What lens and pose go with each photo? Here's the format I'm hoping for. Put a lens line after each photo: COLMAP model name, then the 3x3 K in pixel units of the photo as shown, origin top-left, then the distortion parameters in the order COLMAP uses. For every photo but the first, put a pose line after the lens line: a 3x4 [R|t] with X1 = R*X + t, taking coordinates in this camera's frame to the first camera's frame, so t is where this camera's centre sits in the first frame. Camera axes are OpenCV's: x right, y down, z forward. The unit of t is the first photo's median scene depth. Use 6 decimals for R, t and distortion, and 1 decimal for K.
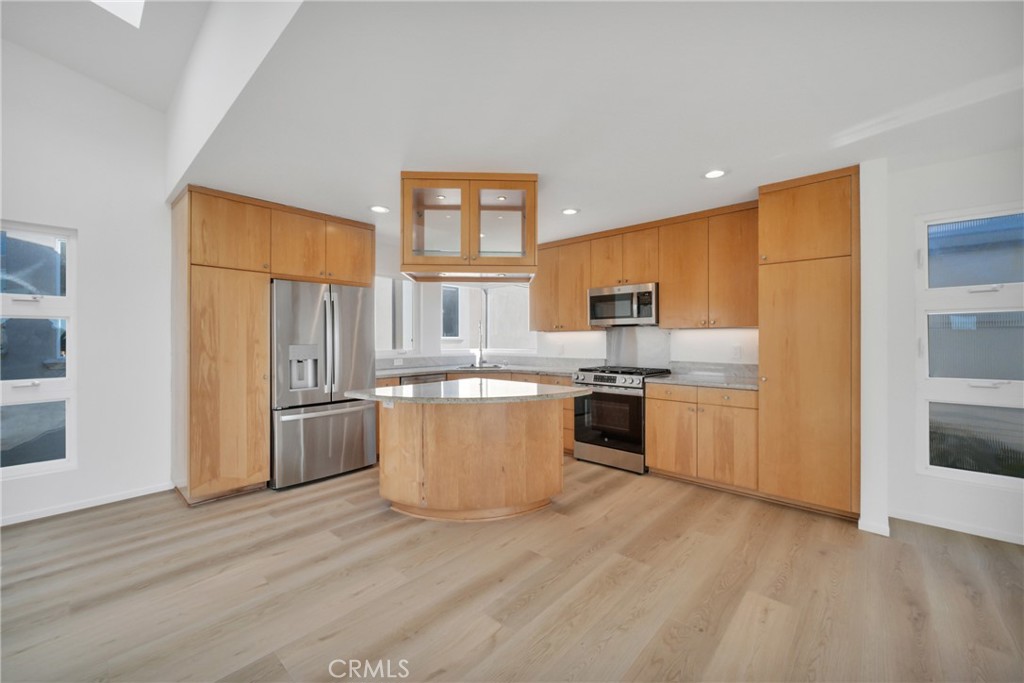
lens RADIAL K [[404.8, 0, 512.0], [0, 404.8, 341.5], [0, 0, 1]] dist [0.000880, 0.000151]
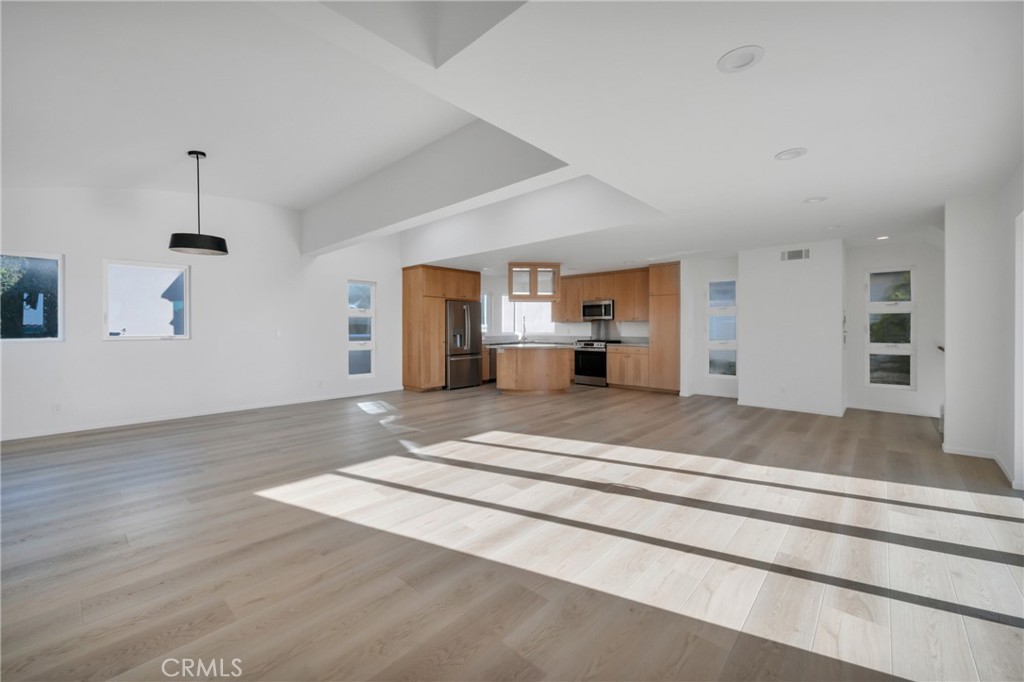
lens RADIAL K [[410.4, 0, 511.5], [0, 410.4, 328.0], [0, 0, 1]] dist [-0.000459, 0.000004]
pose [[0.999968, 0.000606, -0.007960, -0.202868], [-0.000684, 0.999952, -0.009738, 0.031564], [0.007954, 0.009743, 0.999921, -1.456387]]
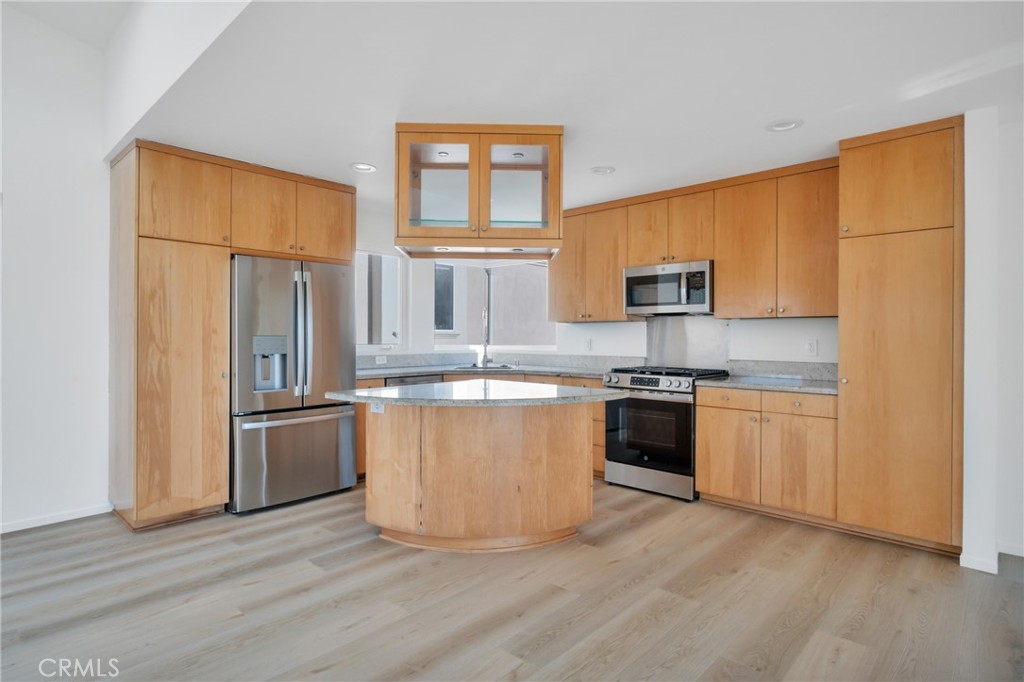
lens RADIAL K [[541.4, 0, 508.9], [0, 541.4, 338.2], [0, 0, 1]] dist [-0.001298, 0.000279]
pose [[0.999827, 0.005232, -0.017853, -0.021183], [-0.005260, 0.999985, -0.001513, 0.013066], [0.017845, 0.001607, 0.999839, -0.076790]]
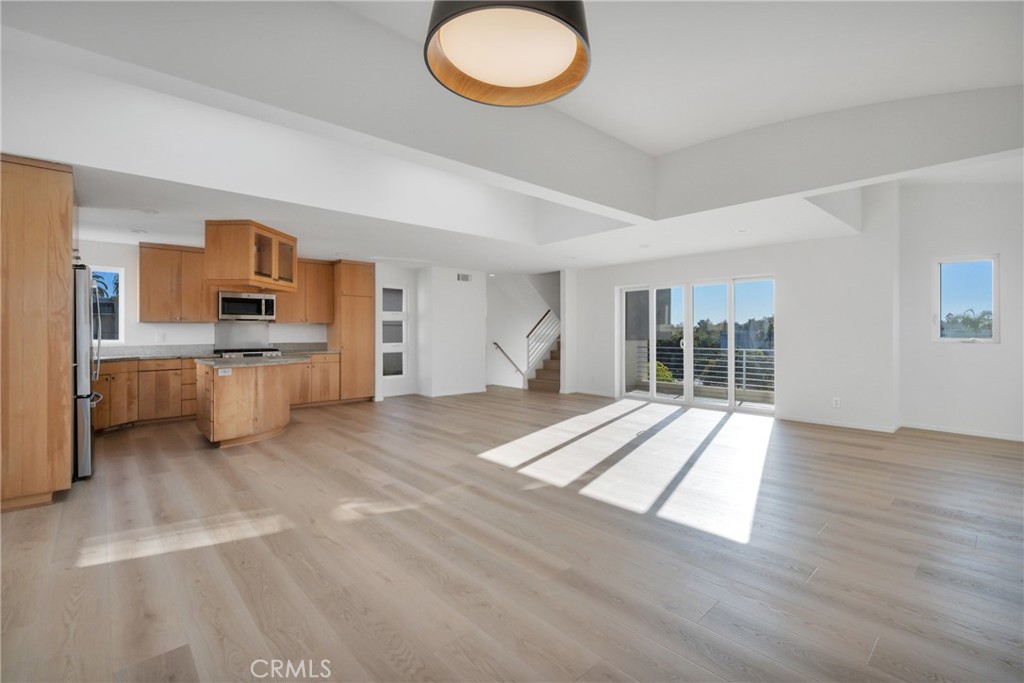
lens RADIAL K [[461.1, 0, 512.0], [0, 461.1, 341.5], [0, 0, 1]] dist [0.000049, 0.000482]
pose [[0.102979, -0.017000, 0.994538, -1.696000], [0.007401, 0.999839, 0.016324, 0.024450], [-0.994656, 0.005679, 0.103089, -0.162140]]
